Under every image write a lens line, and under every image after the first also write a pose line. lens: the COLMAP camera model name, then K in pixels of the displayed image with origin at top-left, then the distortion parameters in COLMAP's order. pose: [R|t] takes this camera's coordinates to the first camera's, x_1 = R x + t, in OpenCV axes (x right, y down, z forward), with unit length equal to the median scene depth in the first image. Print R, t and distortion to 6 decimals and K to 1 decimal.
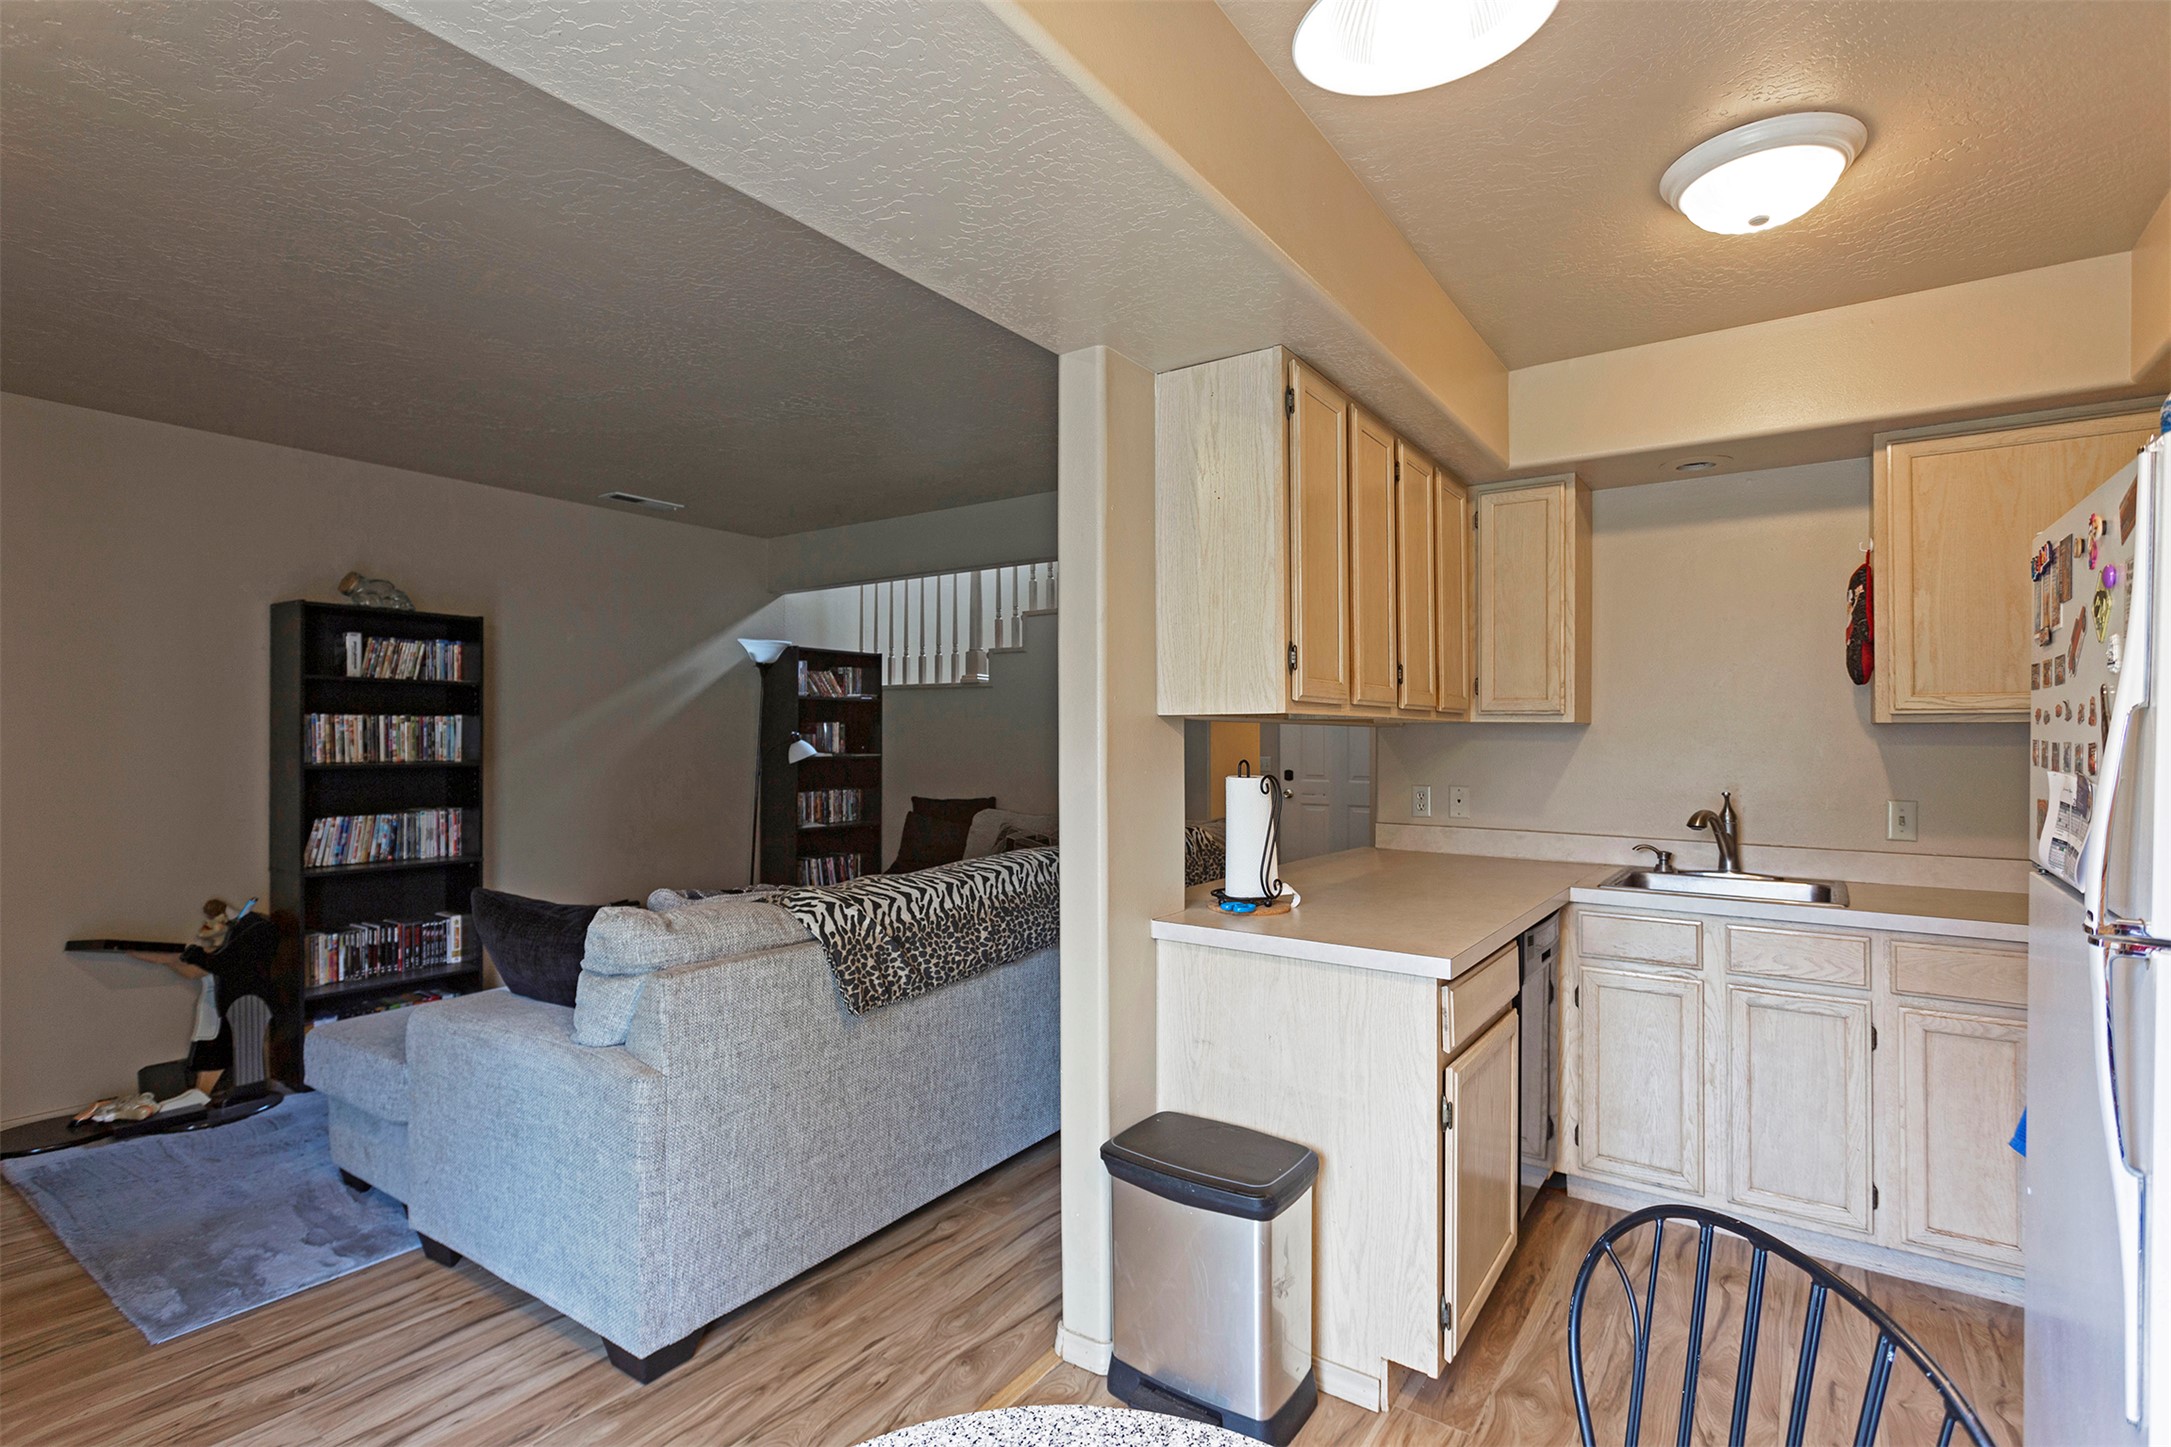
lens RADIAL K [[1033.2, 0, 1077.2], [0, 1033.2, 738.0], [0, 0, 1]] dist [-0.002002, 0.000441]
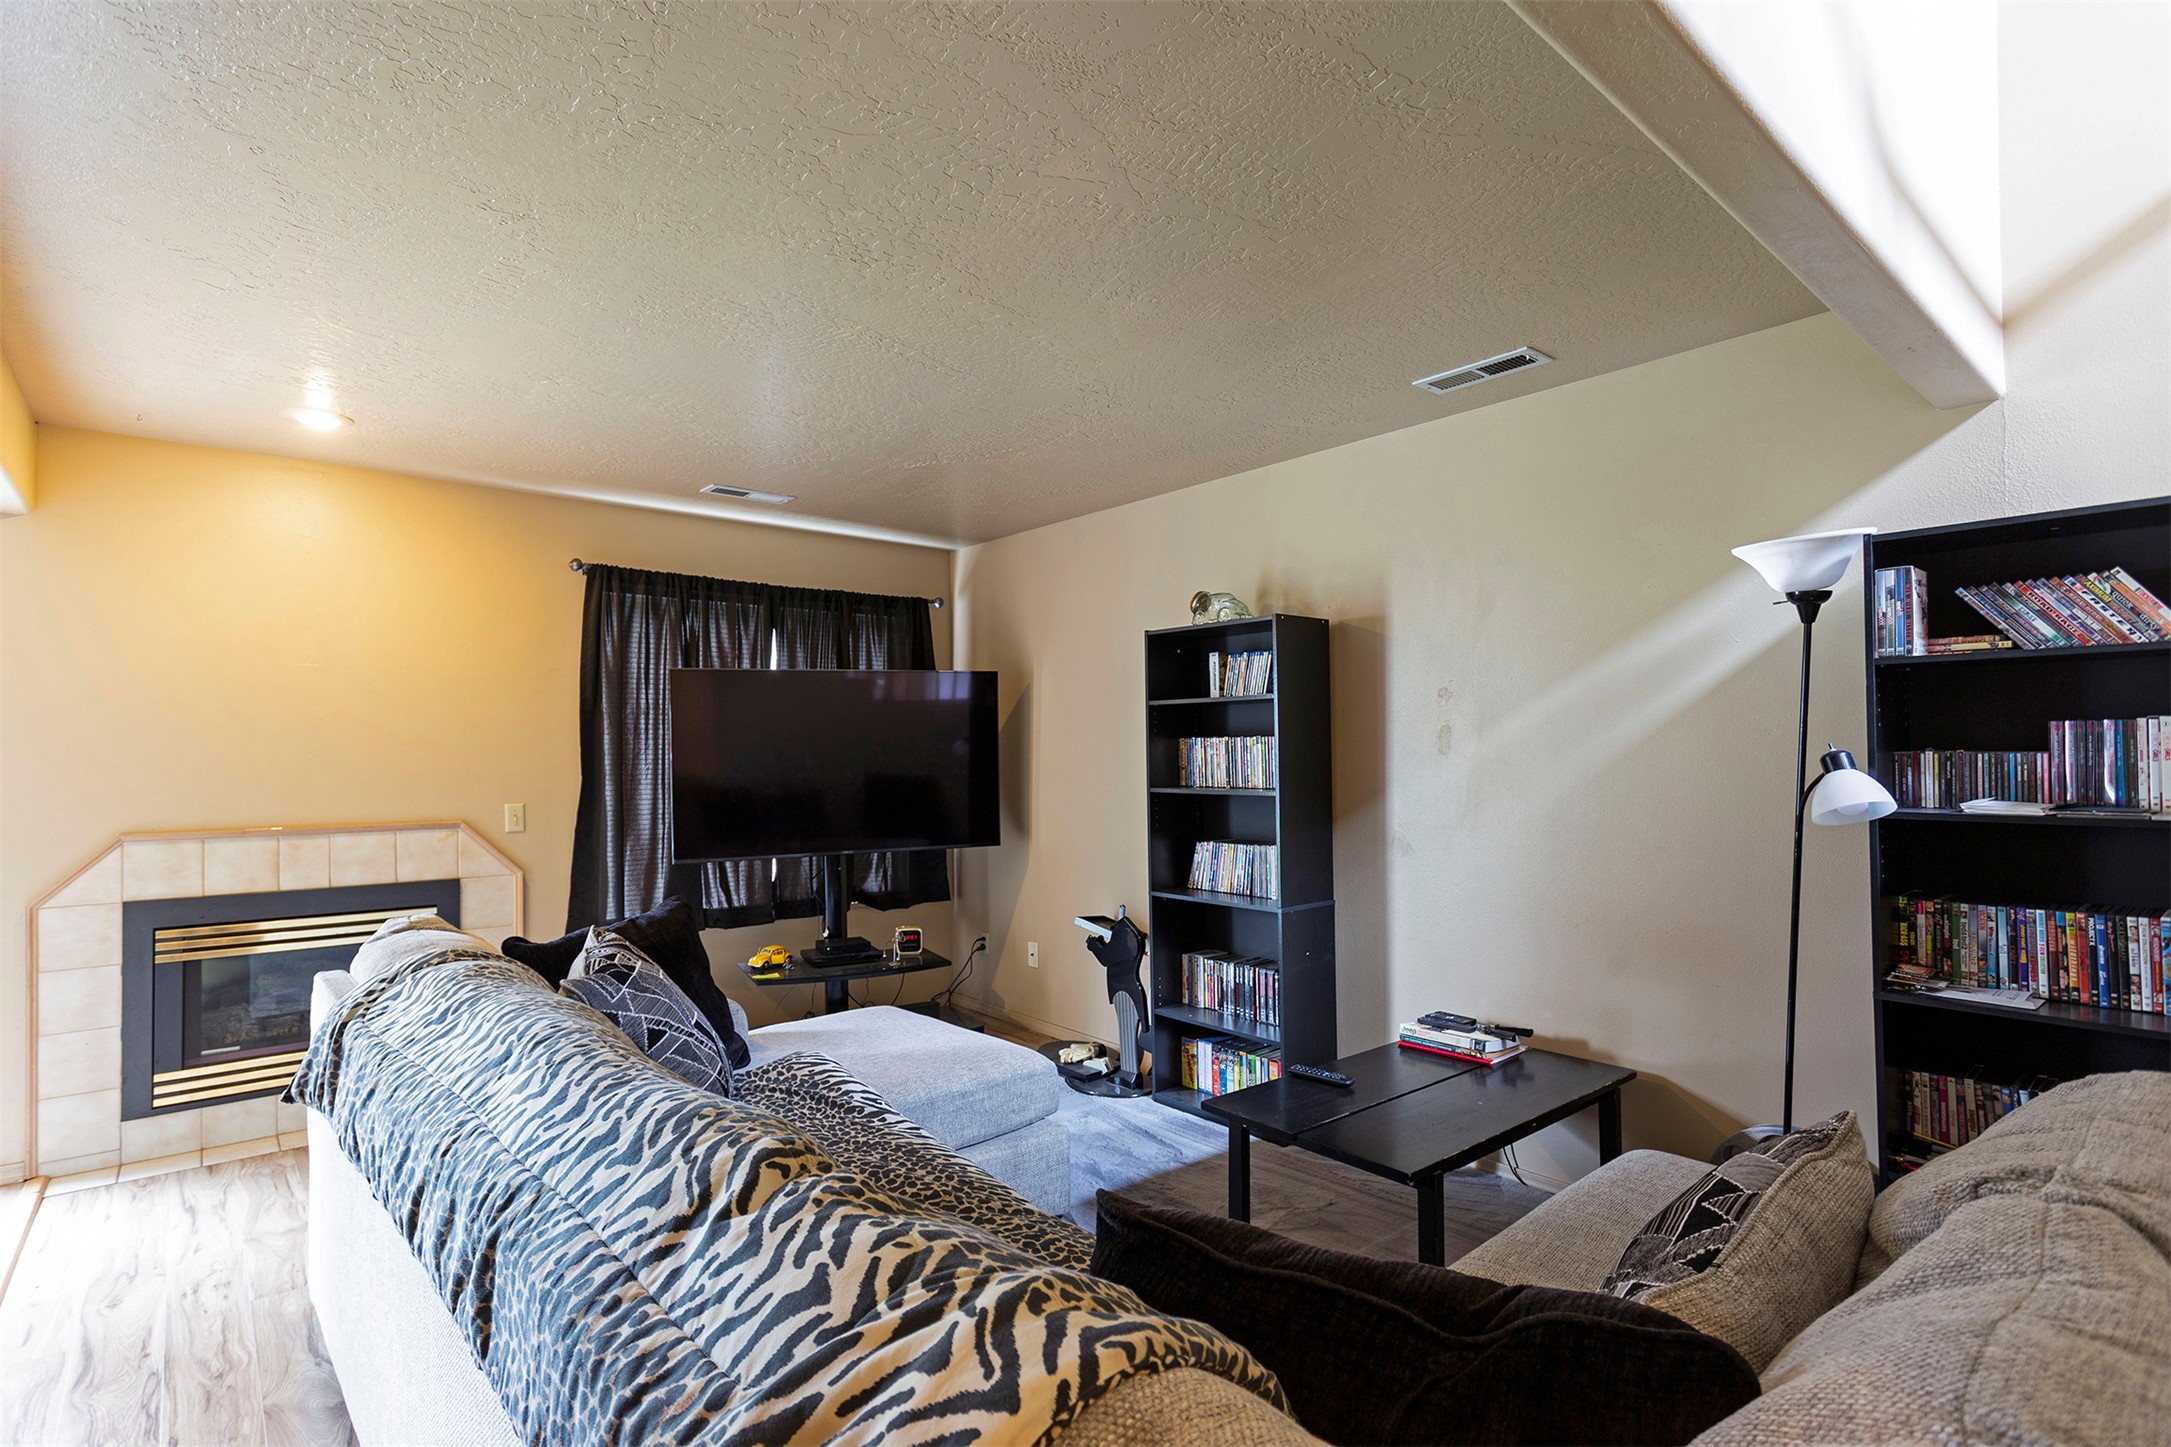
lens RADIAL K [[1033.2, 0, 1077.2], [0, 1033.2, 738.0], [0, 0, 1]] dist [-0.002002, 0.000441]
pose [[-0.250423, -0.019920, -0.967932, 0.258537], [-0.002893, 0.999799, -0.019827, -0.002385], [0.968132, -0.002165, -0.250430, 1.071640]]
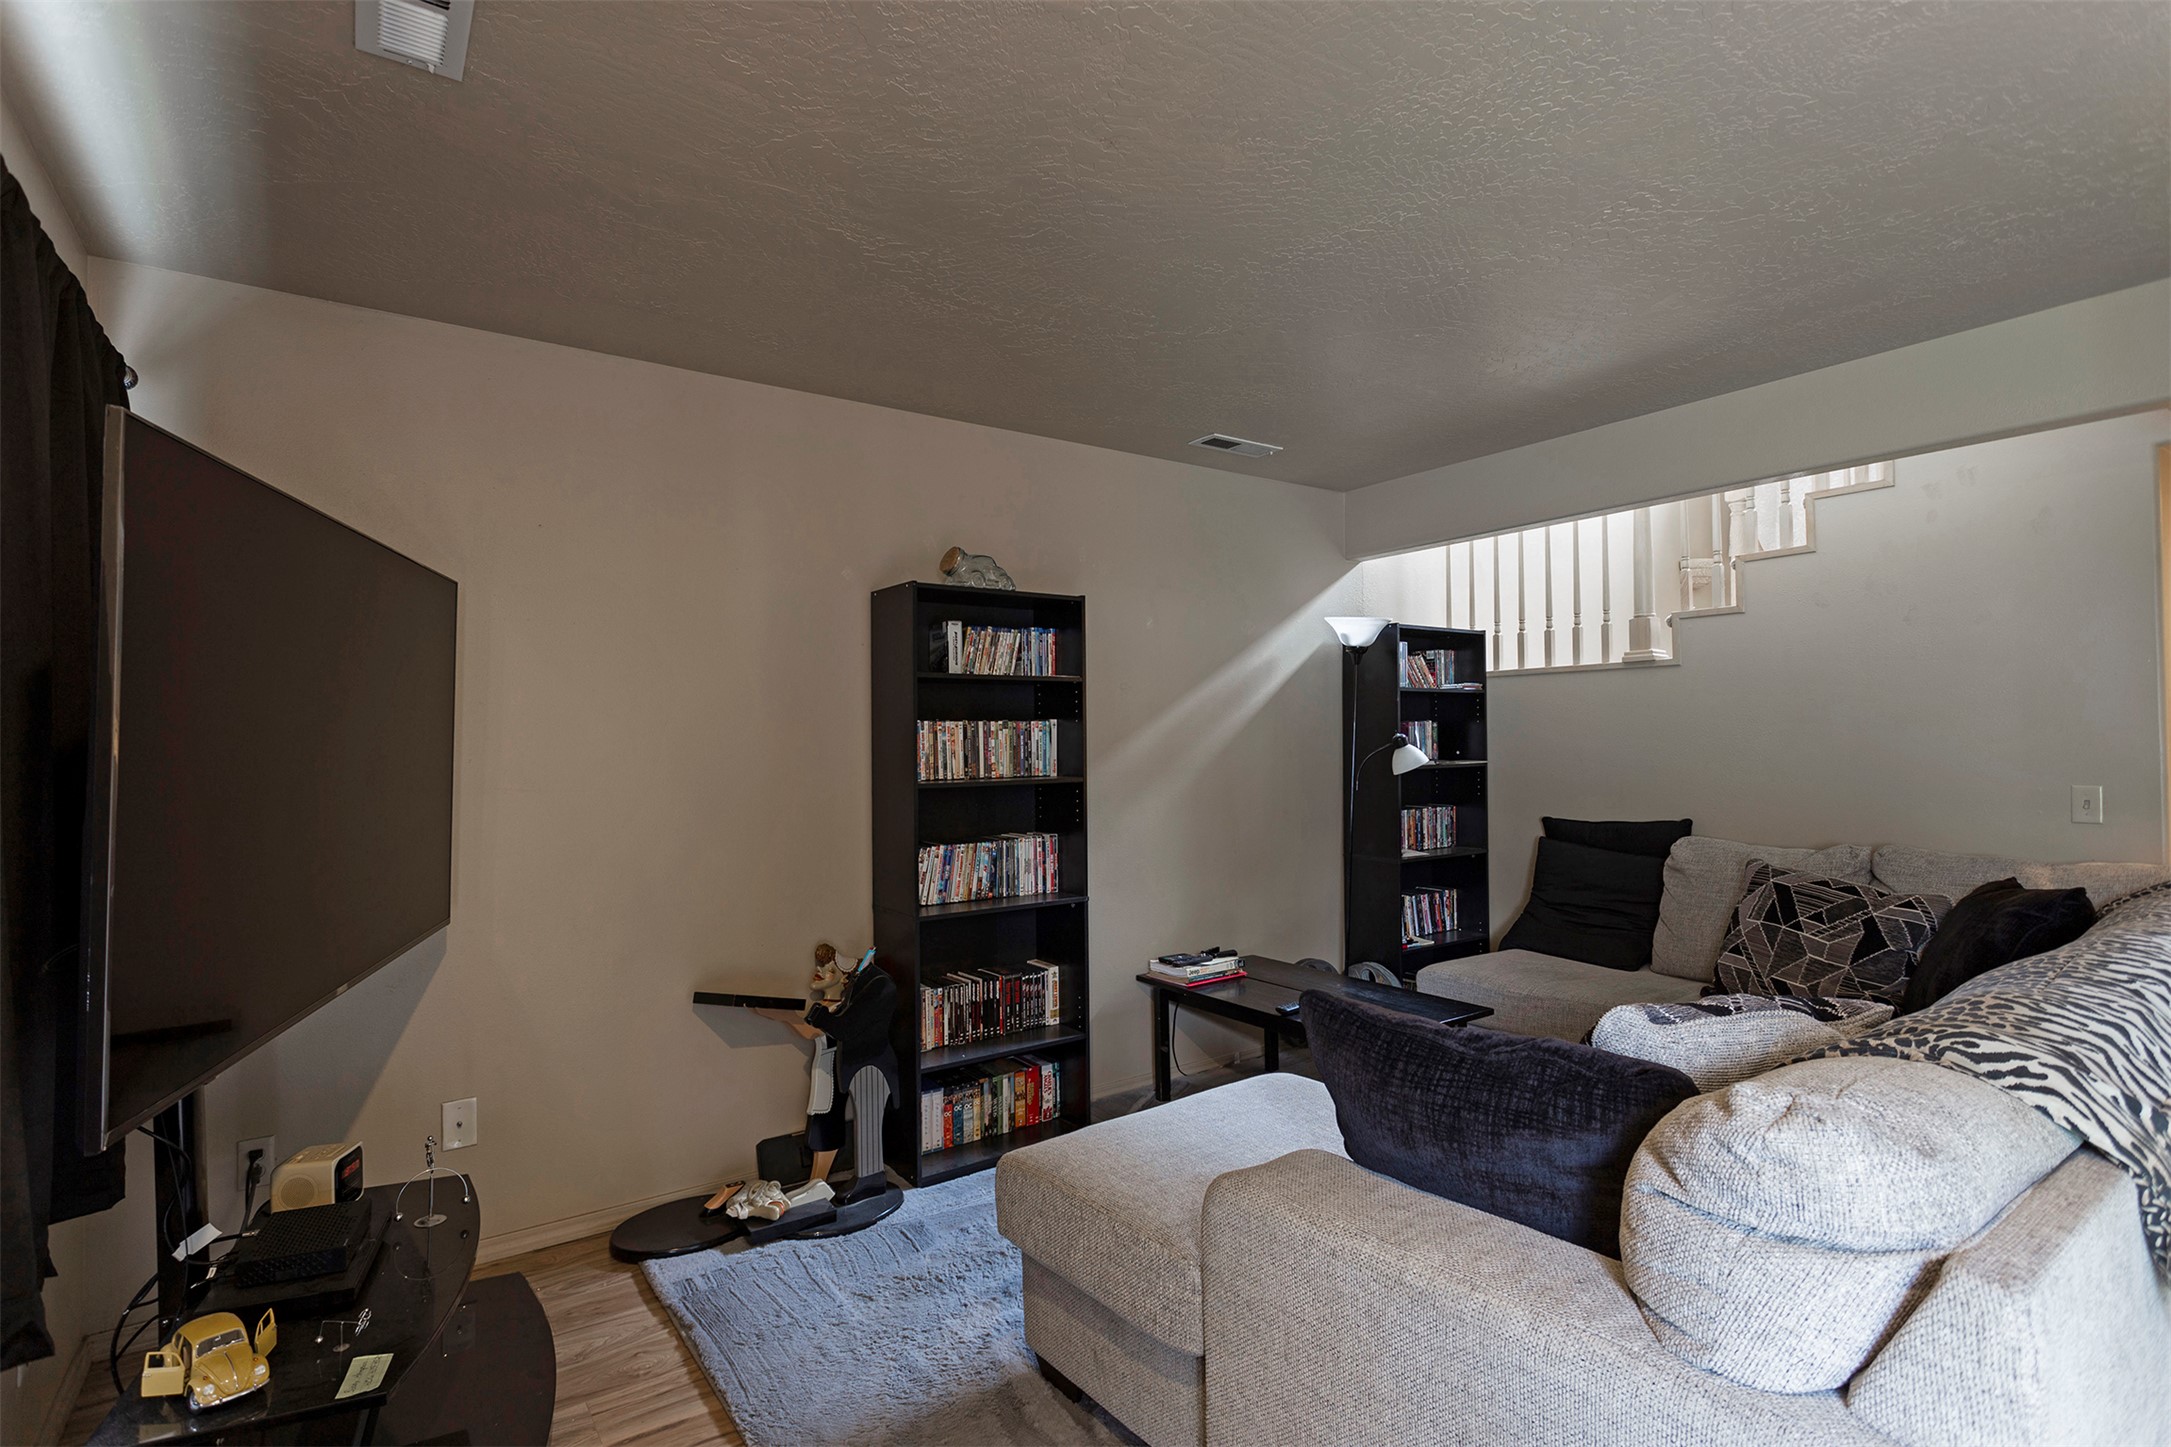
lens RADIAL K [[1042.8, 0, 1059.9], [0, 1042.8, 725.5], [0, 0, 1]] dist [-0.002017, -0.000122]
pose [[0.939618, -0.023445, -0.341422, -0.325205], [0.017276, 0.999628, -0.021098, 0.000051], [0.341789, 0.013926, 0.939673, 0.238197]]
